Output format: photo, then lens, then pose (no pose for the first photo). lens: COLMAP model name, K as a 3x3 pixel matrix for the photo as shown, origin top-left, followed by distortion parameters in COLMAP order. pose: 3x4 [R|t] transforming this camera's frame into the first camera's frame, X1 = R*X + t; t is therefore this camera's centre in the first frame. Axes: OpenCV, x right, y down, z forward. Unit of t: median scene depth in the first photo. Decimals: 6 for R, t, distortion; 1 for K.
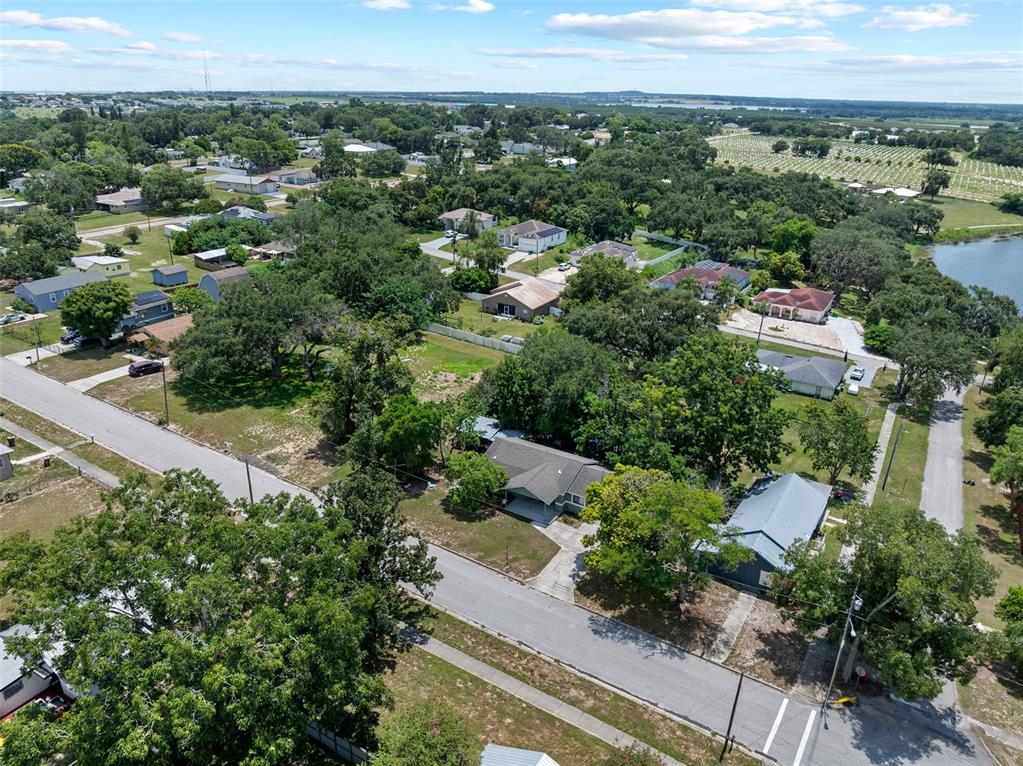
lens RADIAL K [[725.8, 0, 507.4], [0, 725.8, 382.8], [0, 0, 1]] dist [-0.050393, 0.020431]
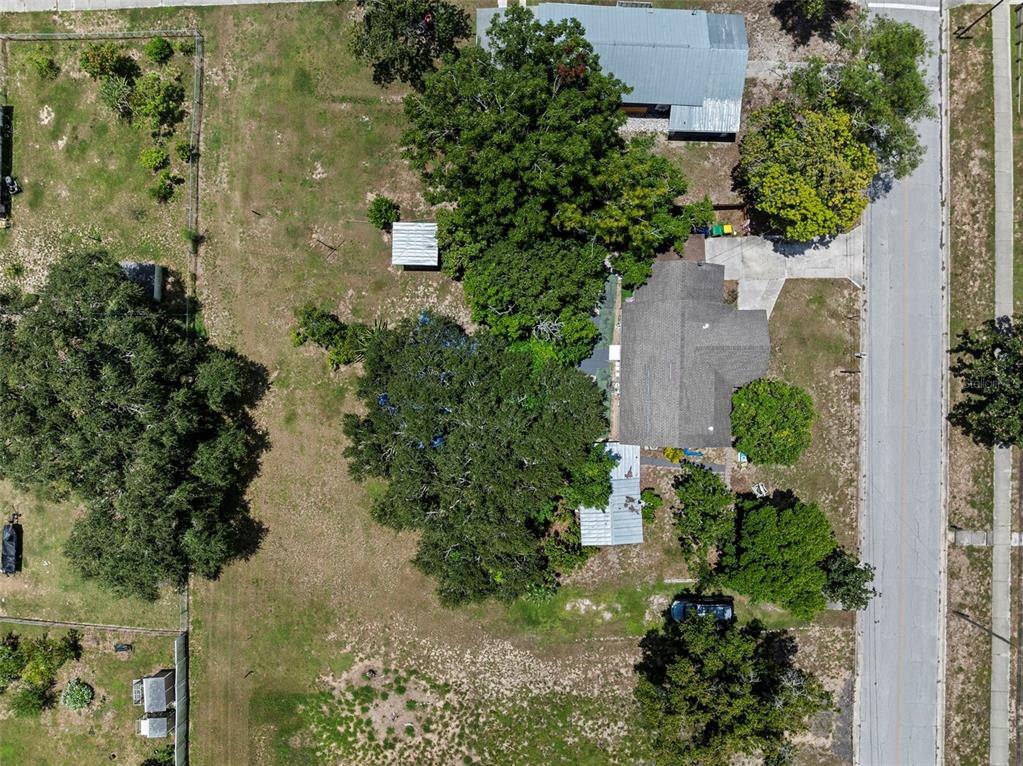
lens RADIAL K [[725.8, 0, 507.9], [0, 725.8, 384.7], [0, 0, 1]] dist [-0.050393, 0.020431]
pose [[-0.509405, -0.860083, -0.027644, 0.098506], [0.319716, -0.218989, 0.921860, -0.418790], [-0.798930, 0.460762, 0.386536, 0.626503]]
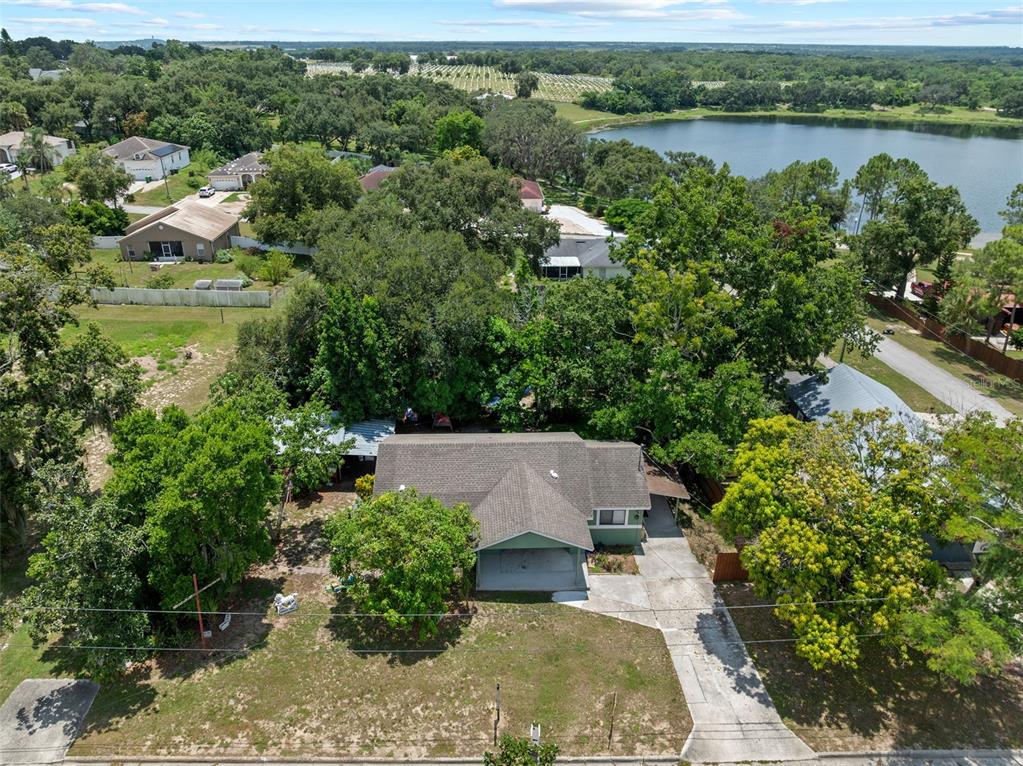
lens RADIAL K [[725.8, 0, 508.6], [0, 725.8, 375.9], [0, 0, 1]] dist [-0.050393, 0.020431]
pose [[0.831864, -0.243783, 0.498569, -0.123793], [0.214833, 0.969769, 0.115735, -0.002665], [-0.511711, 0.010834, 0.859089, 0.412078]]
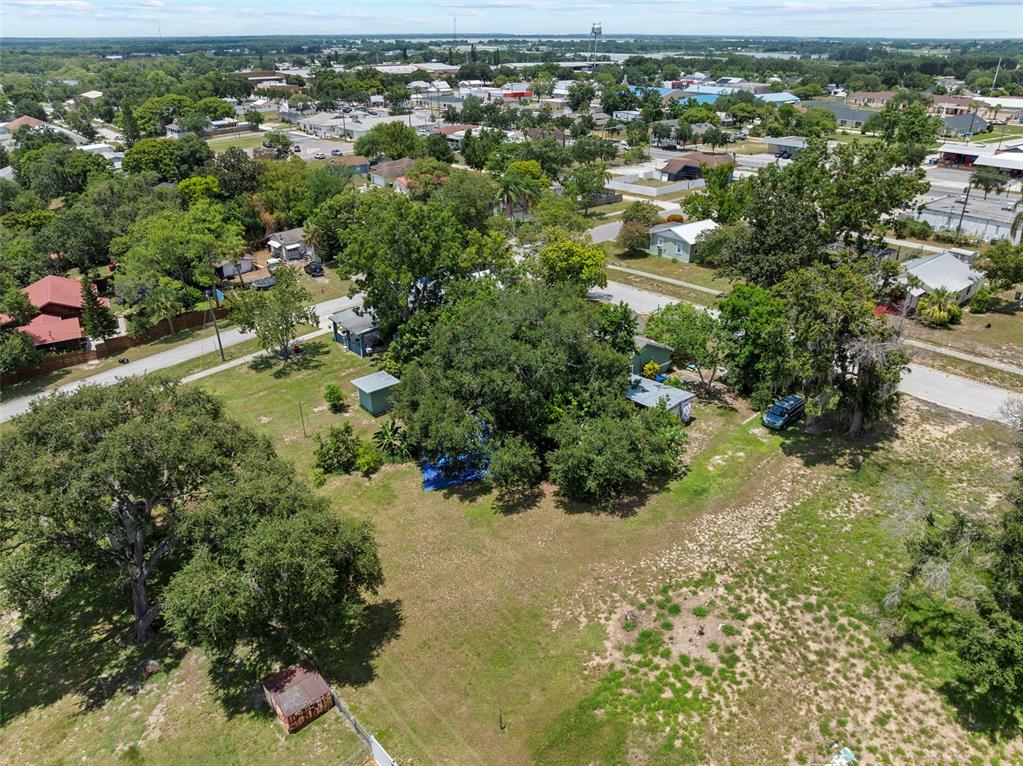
lens RADIAL K [[725.8, 0, 512.9], [0, 725.8, 383.9], [0, 0, 1]] dist [-0.050393, 0.020431]
pose [[-0.949258, -0.144171, 0.279505, -0.079041], [0.112395, 0.674528, 0.729644, -0.378929], [-0.293728, 0.724035, -0.624097, 1.181285]]
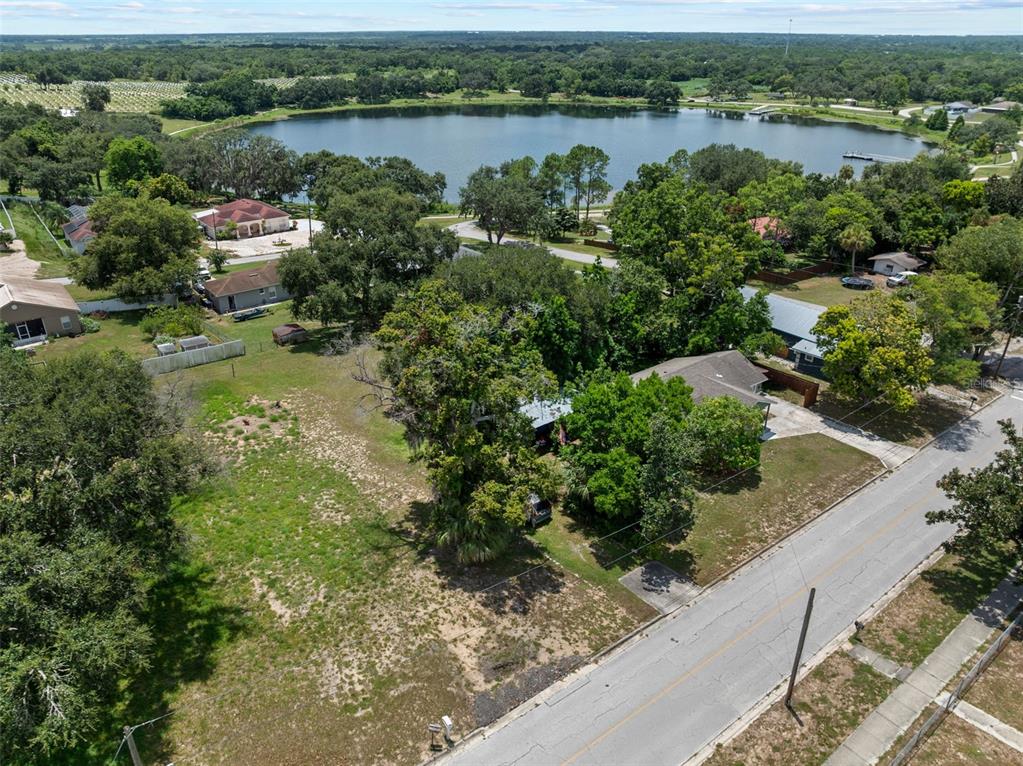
lens RADIAL K [[725.8, 0, 515.1], [0, 725.8, 385.5], [0, 0, 1]] dist [-0.050393, 0.020431]
pose [[0.342837, -0.426536, 0.836977, -0.462971], [0.353806, 0.883995, 0.305573, -0.130062], [-0.870221, 0.191365, 0.453977, 0.579495]]
